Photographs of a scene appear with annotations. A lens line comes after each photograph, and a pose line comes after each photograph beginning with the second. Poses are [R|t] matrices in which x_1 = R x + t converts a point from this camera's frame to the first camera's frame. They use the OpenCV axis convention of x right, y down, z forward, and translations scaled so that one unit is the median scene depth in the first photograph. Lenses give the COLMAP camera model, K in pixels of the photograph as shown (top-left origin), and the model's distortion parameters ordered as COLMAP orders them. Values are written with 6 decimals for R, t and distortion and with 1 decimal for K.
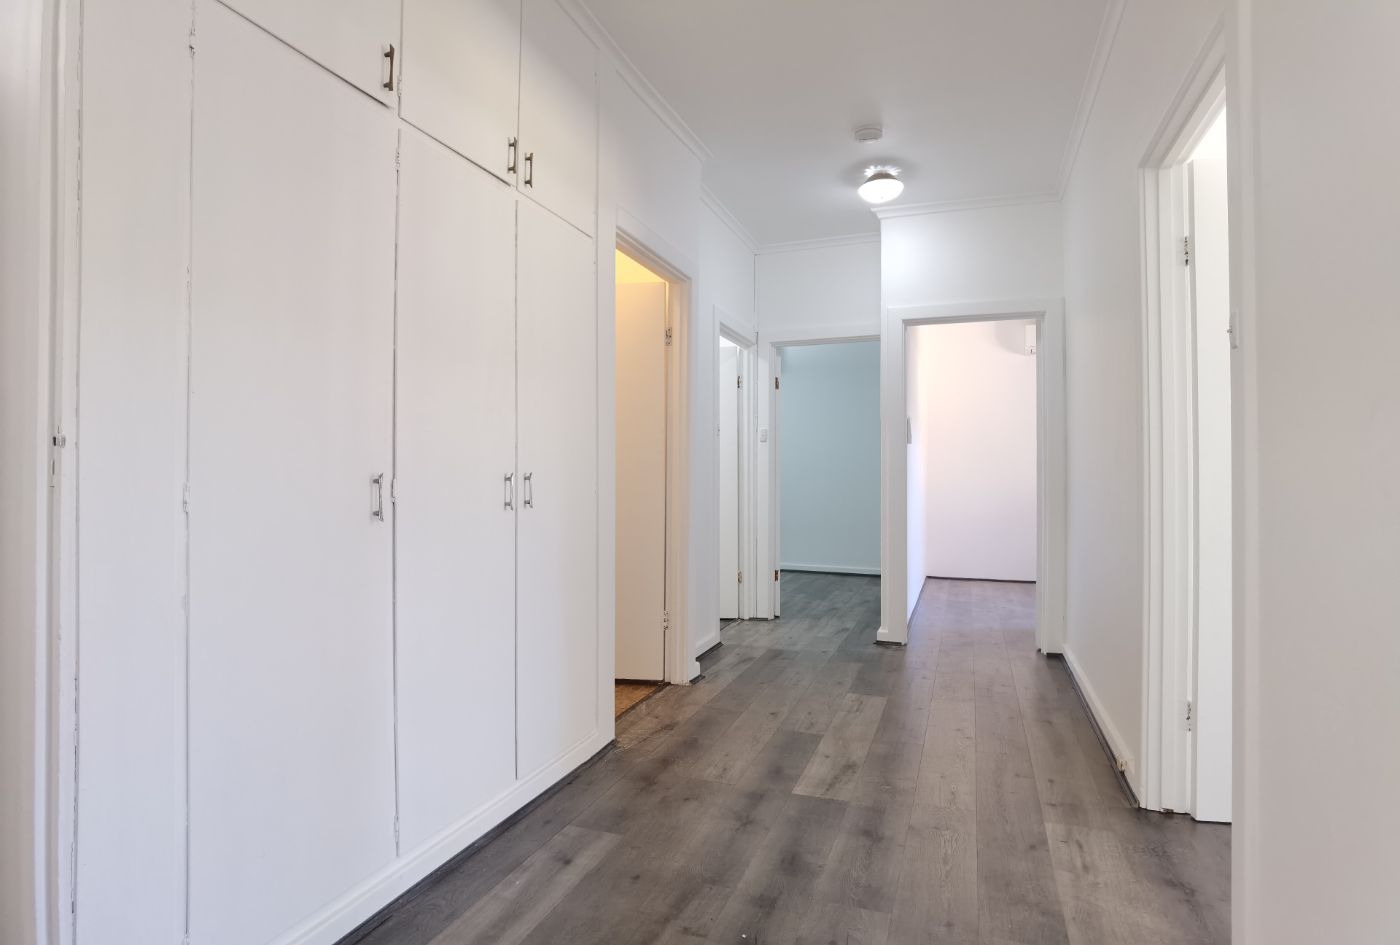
lens RADIAL K [[721.5, 0, 700.0], [0, 721.5, 472.5], [0, 0, 1]] dist [-0.039690, 0.012986]
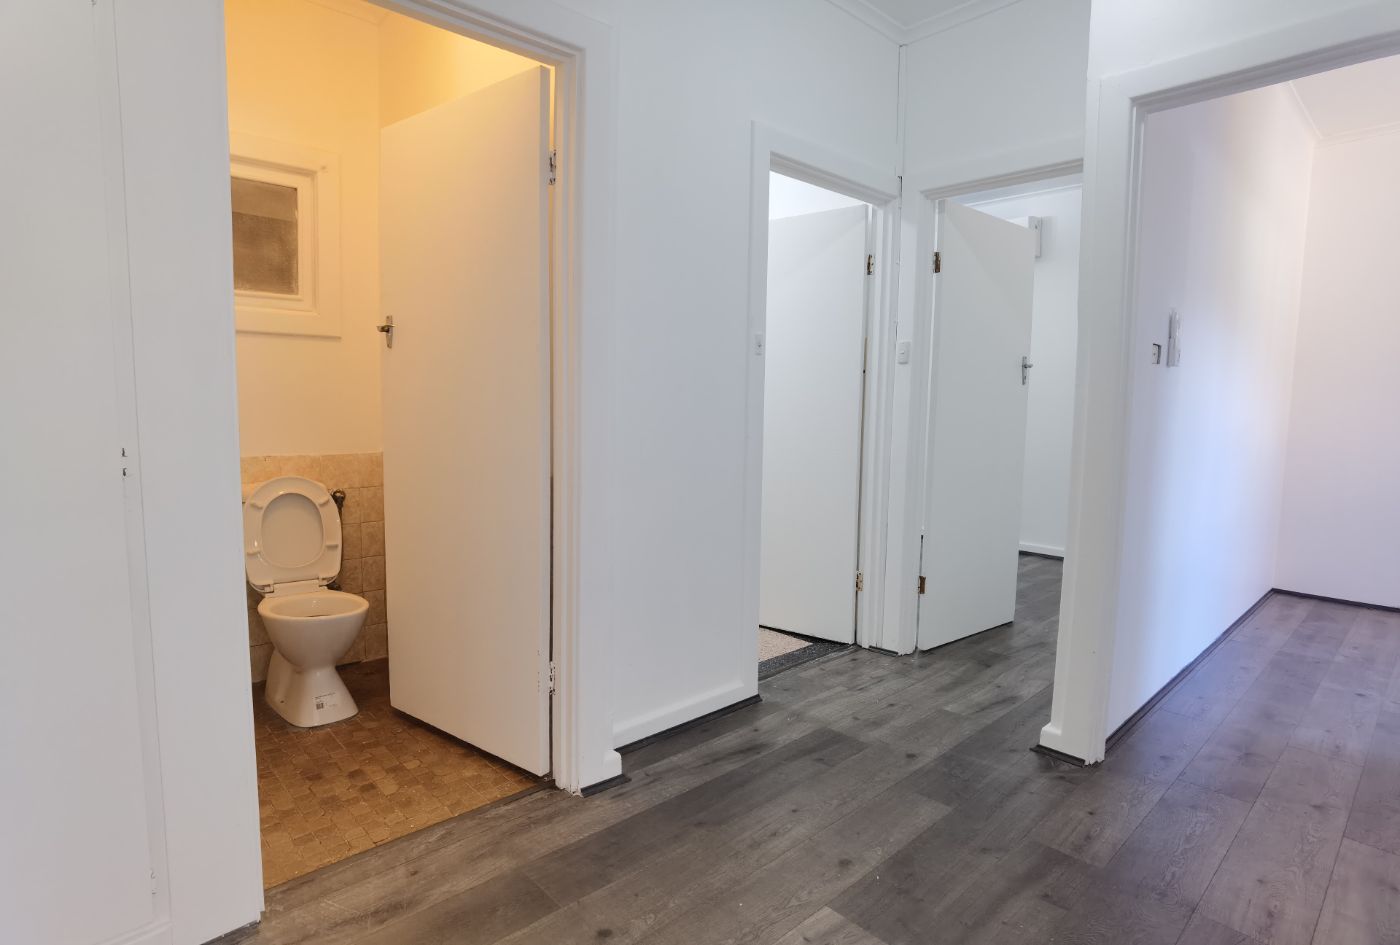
lens RADIAL K [[747.6, 0, 702.3], [0, 747.6, 478.0], [0, 0, 1]] dist [-0.099421, 0.060845]
pose [[0.894716, 0.061566, -0.442372, 0.250610], [-0.012129, 0.993438, 0.113728, -0.019001], [0.446471, -0.096389, 0.889592, 0.434639]]
